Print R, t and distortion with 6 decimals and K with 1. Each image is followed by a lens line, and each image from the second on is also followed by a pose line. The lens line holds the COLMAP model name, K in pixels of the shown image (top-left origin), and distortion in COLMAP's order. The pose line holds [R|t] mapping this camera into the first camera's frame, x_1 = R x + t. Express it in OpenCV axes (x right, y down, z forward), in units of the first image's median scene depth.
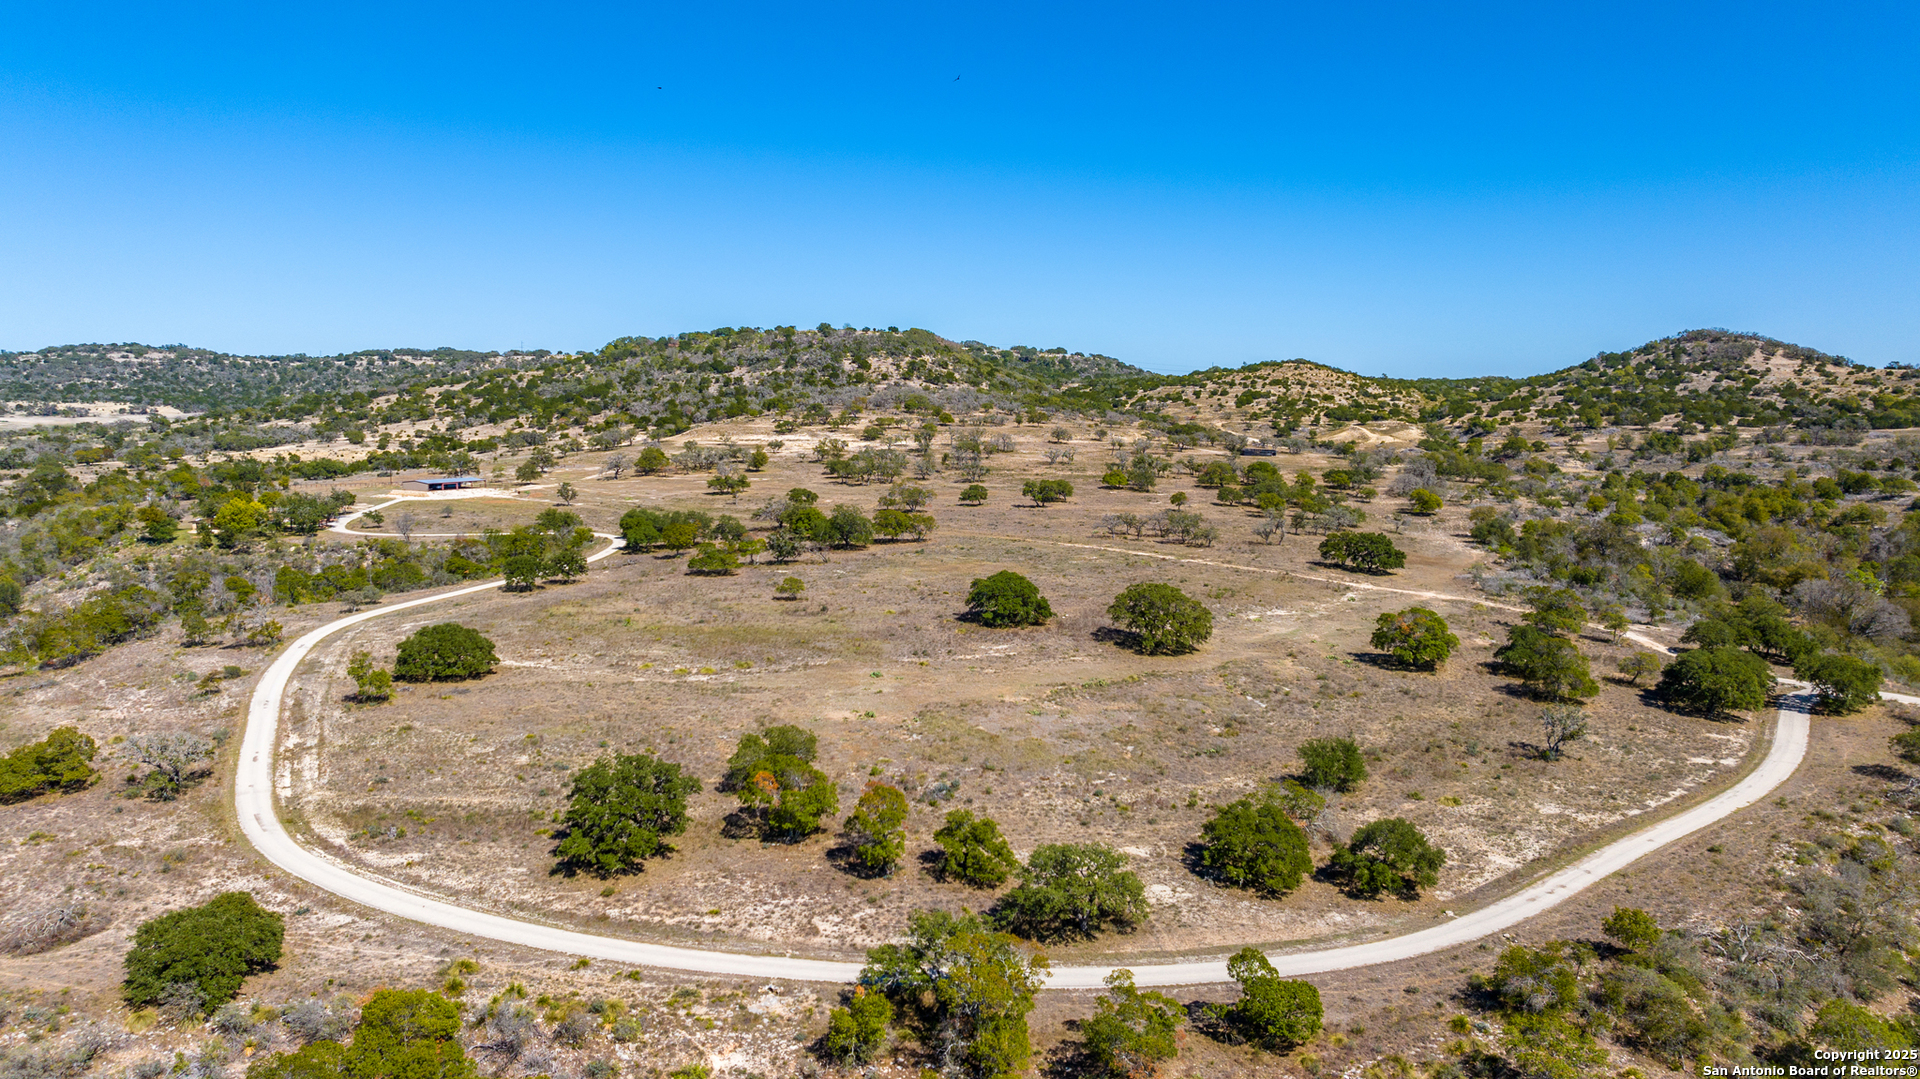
lens RADIAL K [[1355.9, 0, 949.1], [0, 1355.9, 541.0], [0, 0, 1]] dist [-0.031668, 0.027360]
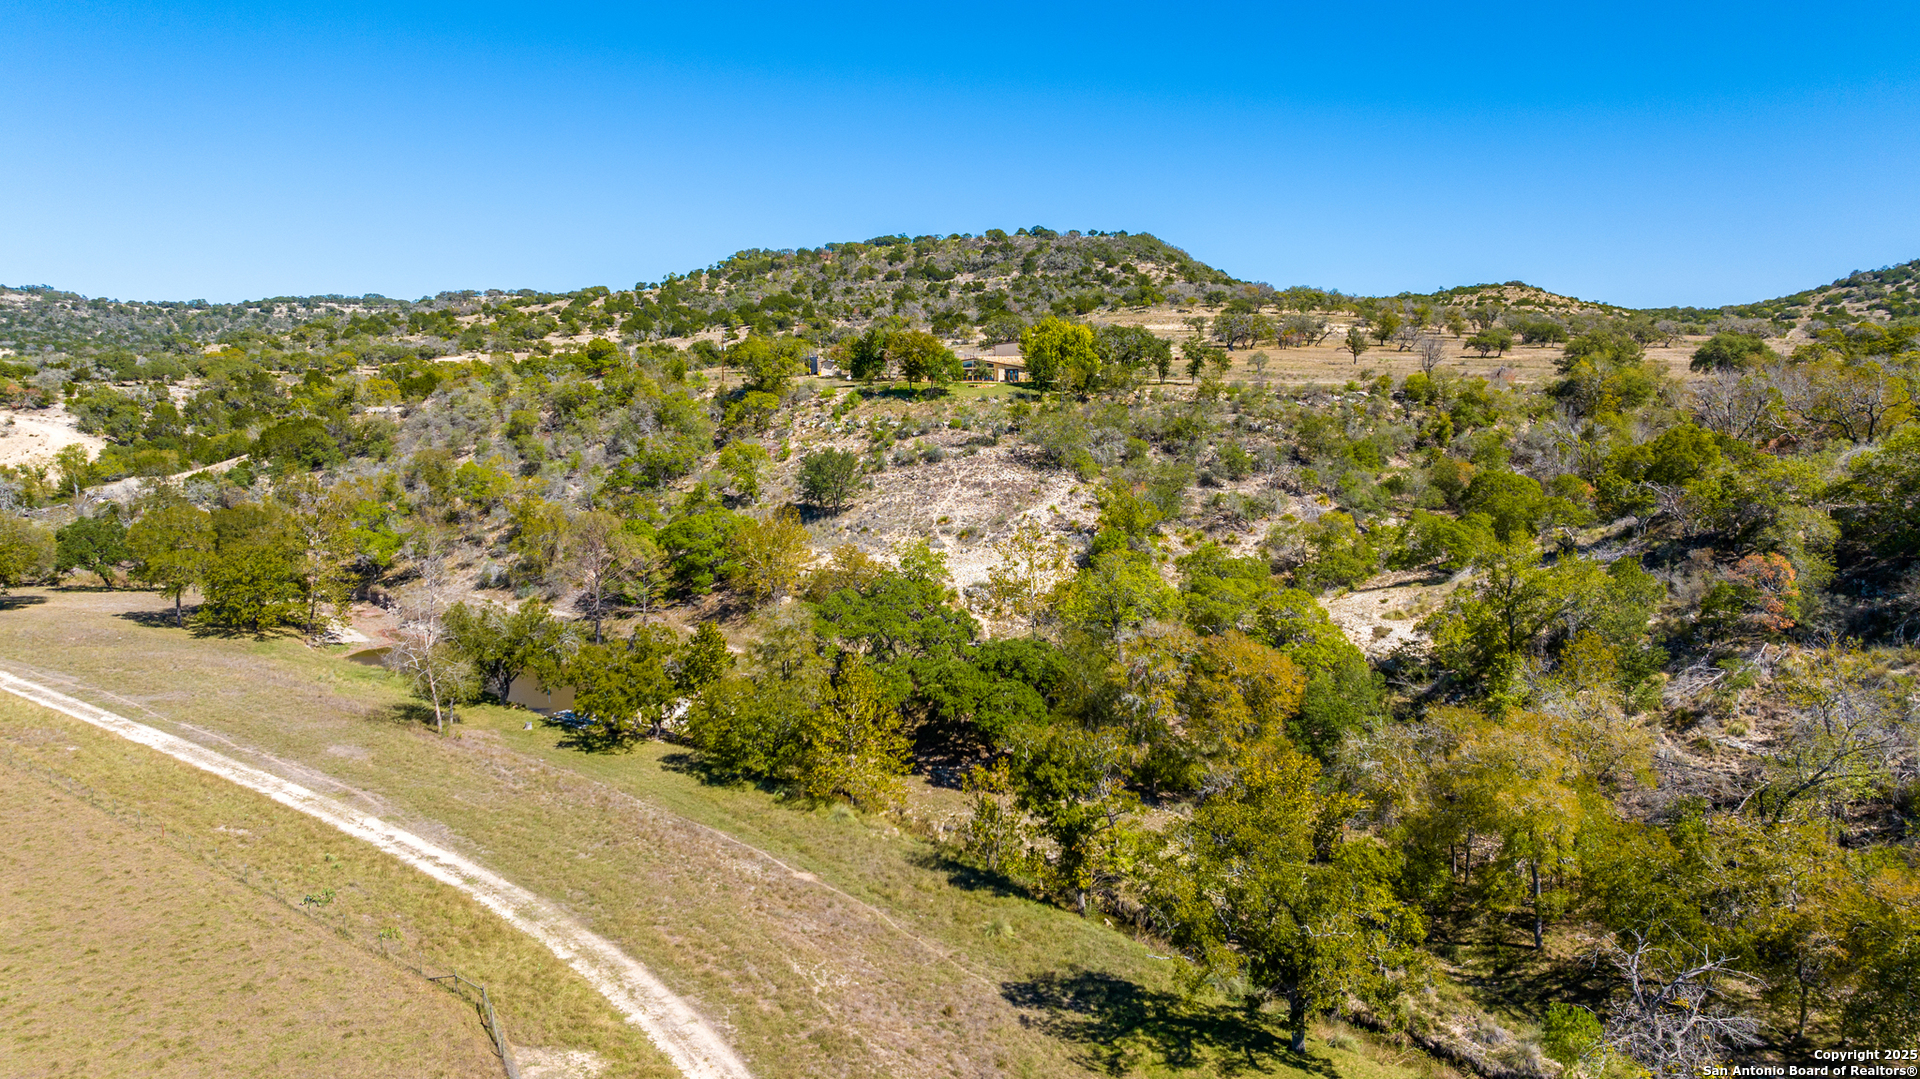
lens RADIAL K [[1355.9, 0, 968.2], [0, 1355.9, 535.4], [0, 0, 1]] dist [-0.031668, 0.027360]
pose [[0.988101, -0.020997, 0.152366, -0.145199], [0.019993, 0.999767, 0.008122, 0.012390], [-0.152501, -0.004979, 0.988291, 0.097975]]
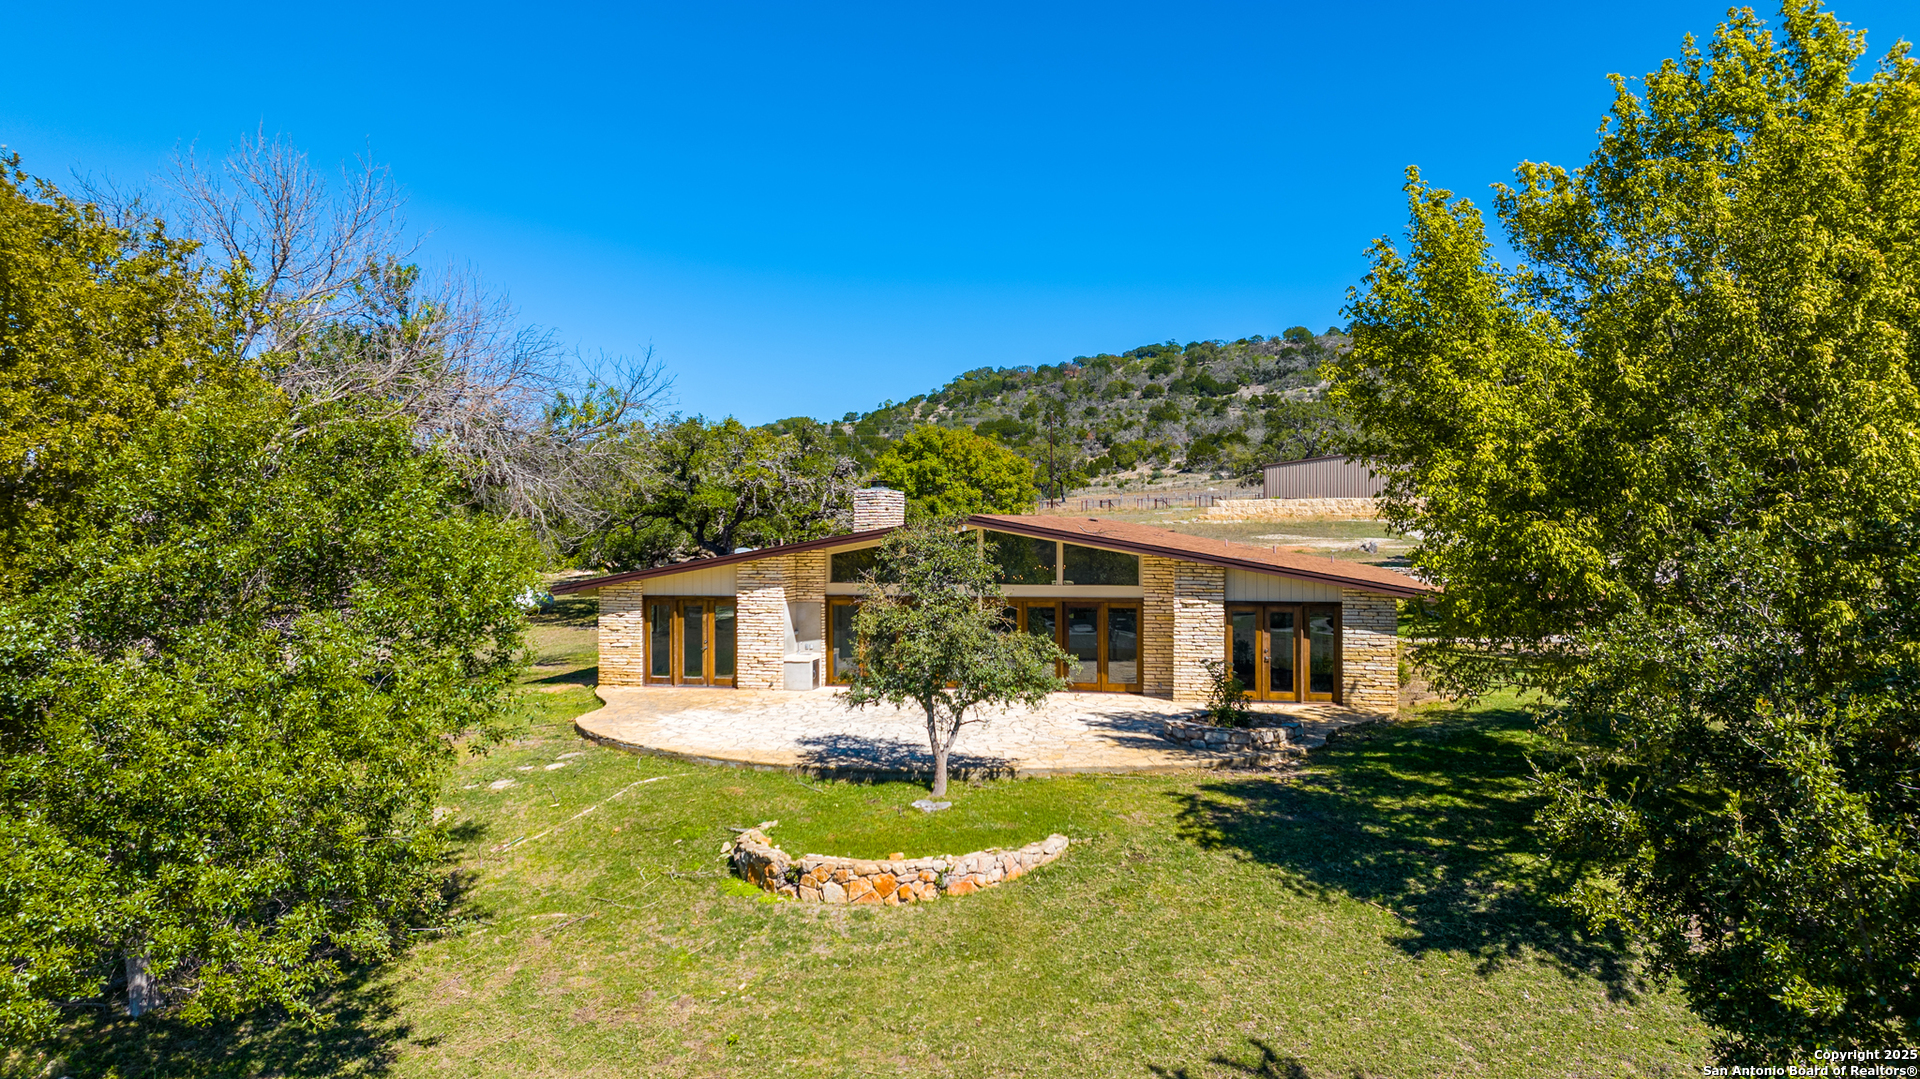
lens RADIAL K [[1355.9, 0, 949.1], [0, 1355.9, 540.7], [0, 0, 1]] dist [-0.031668, 0.027360]
pose [[0.996579, -0.003993, -0.082551, -0.122639], [-0.003944, 0.995396, -0.095770, -0.002160], [0.082553, 0.095768, 0.991974, 0.214587]]
